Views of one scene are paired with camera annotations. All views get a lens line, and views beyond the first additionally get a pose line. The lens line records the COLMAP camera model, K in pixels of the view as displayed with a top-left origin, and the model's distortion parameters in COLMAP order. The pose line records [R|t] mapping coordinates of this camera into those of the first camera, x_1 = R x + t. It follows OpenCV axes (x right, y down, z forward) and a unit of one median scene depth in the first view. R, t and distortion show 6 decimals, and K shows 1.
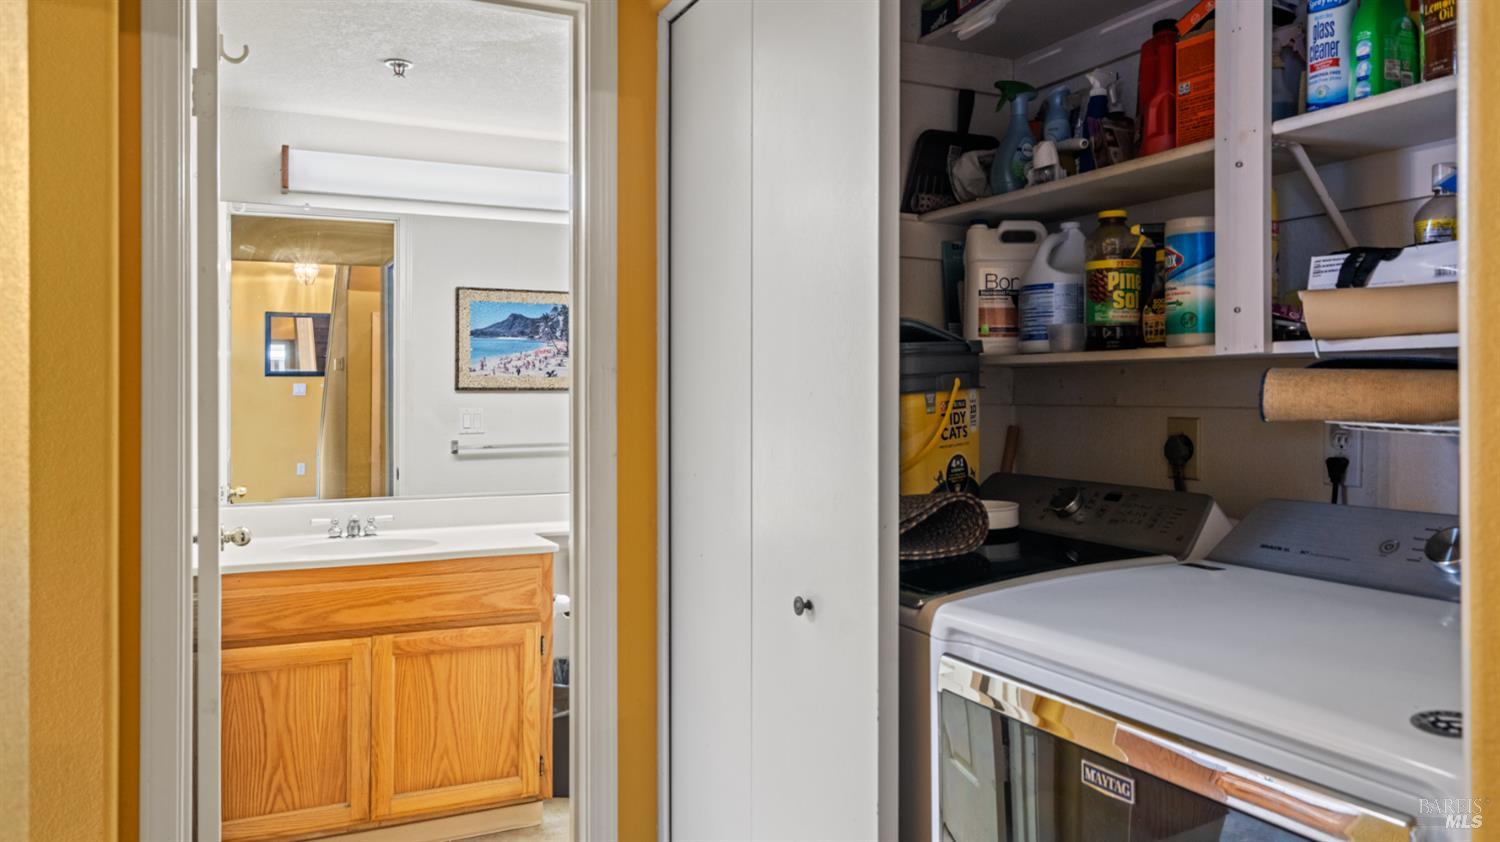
lens RADIAL K [[1067.2, 0, 752.4], [0, 1067.2, 392.5], [0, 0, 1]] dist [0.003136, 0.001371]
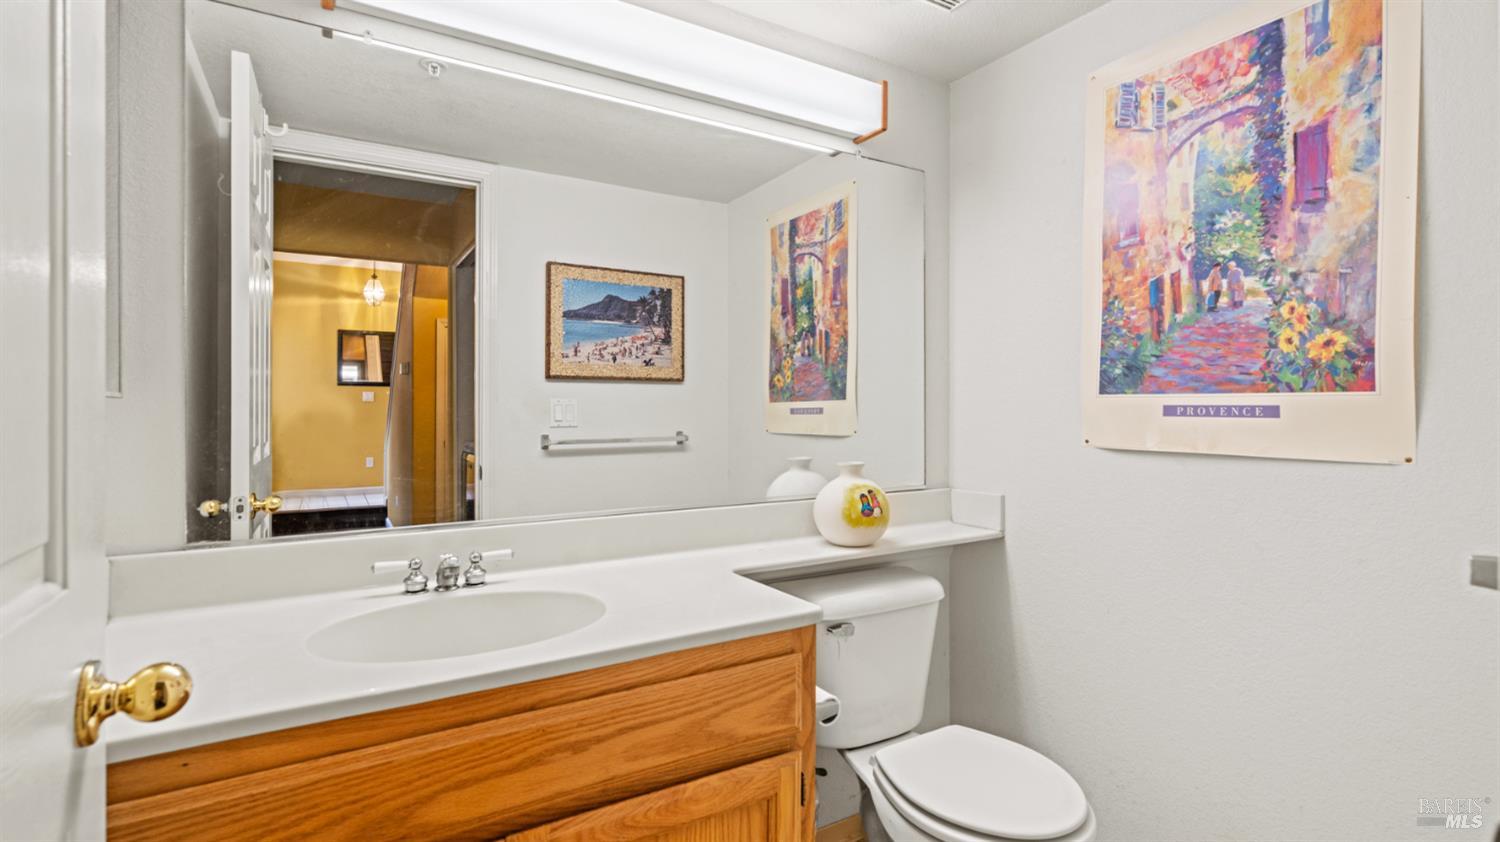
lens RADIAL K [[709.2, 0, 754.2], [0, 709.2, 408.1], [0, 0, 1]] dist [-0.002039, 0.000019]
pose [[0.995484, 0.000688, 0.094923, -0.157467], [-0.000749, 1.000000, 0.000601, 0.021706], [-0.094923, -0.000669, 0.995484, 0.385869]]
